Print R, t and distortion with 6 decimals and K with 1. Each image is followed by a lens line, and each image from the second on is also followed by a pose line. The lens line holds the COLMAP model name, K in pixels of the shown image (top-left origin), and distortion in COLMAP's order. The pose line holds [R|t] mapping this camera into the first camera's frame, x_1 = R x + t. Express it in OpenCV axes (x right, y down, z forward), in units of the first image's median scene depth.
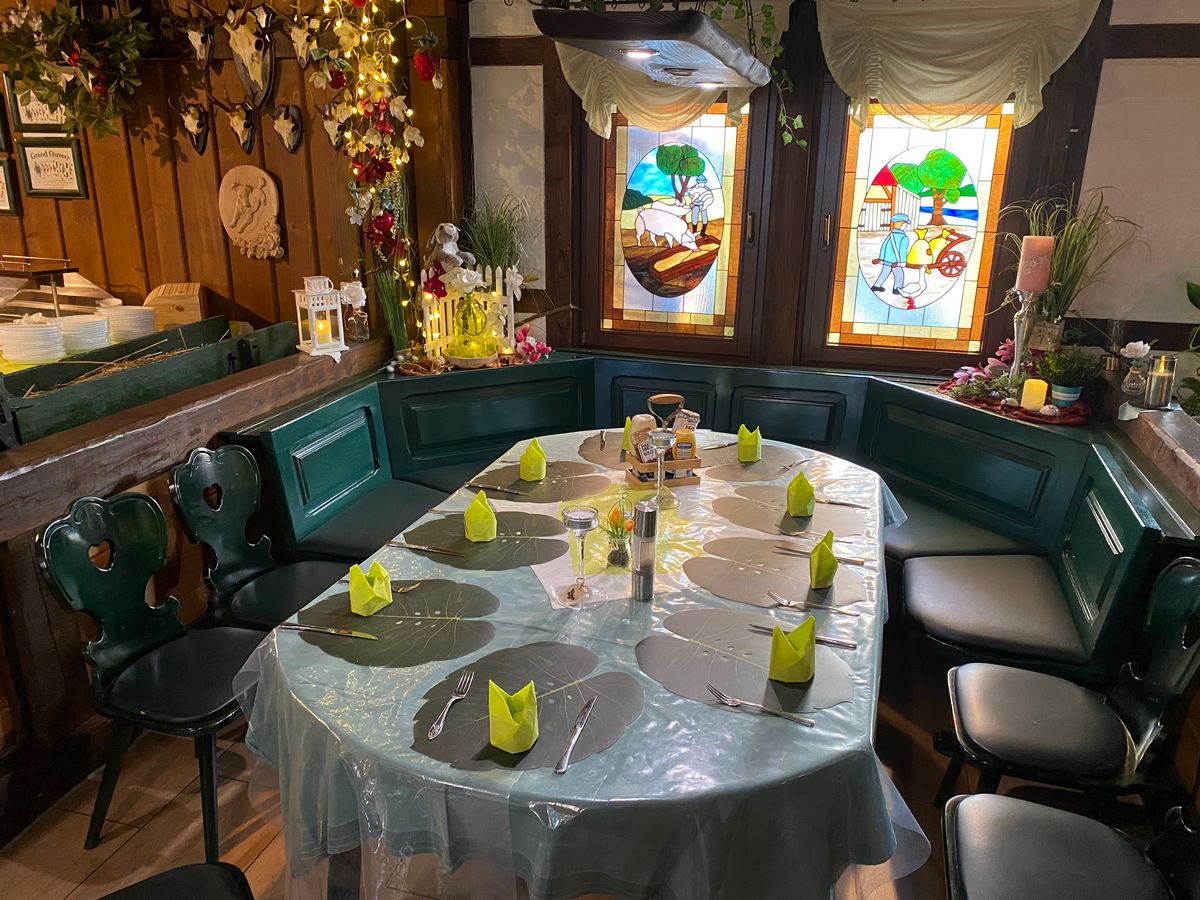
lens RADIAL K [[914.2, 0, 589.7], [0, 914.2, 444.4], [0, 0, 1]] dist [0.063451, -0.079000]
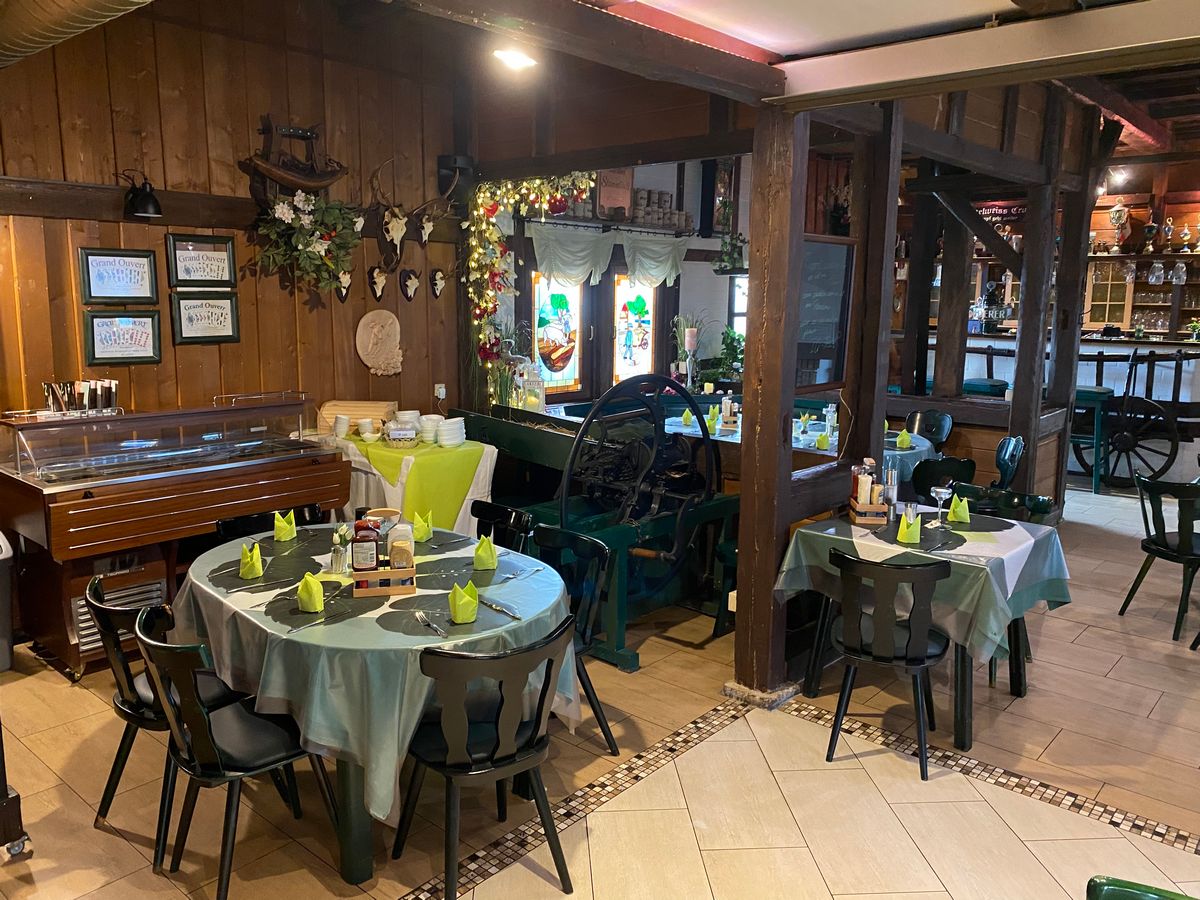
lens RADIAL K [[914.2, 0, 598.3], [0, 914.2, 448.0], [0, 0, 1]] dist [0.063451, -0.079000]
pose [[0.416150, -0.158178, 0.895432, -1.595549], [0.282564, 0.958496, 0.037998, -0.063159], [-0.864278, 0.237204, 0.443574, 0.149362]]
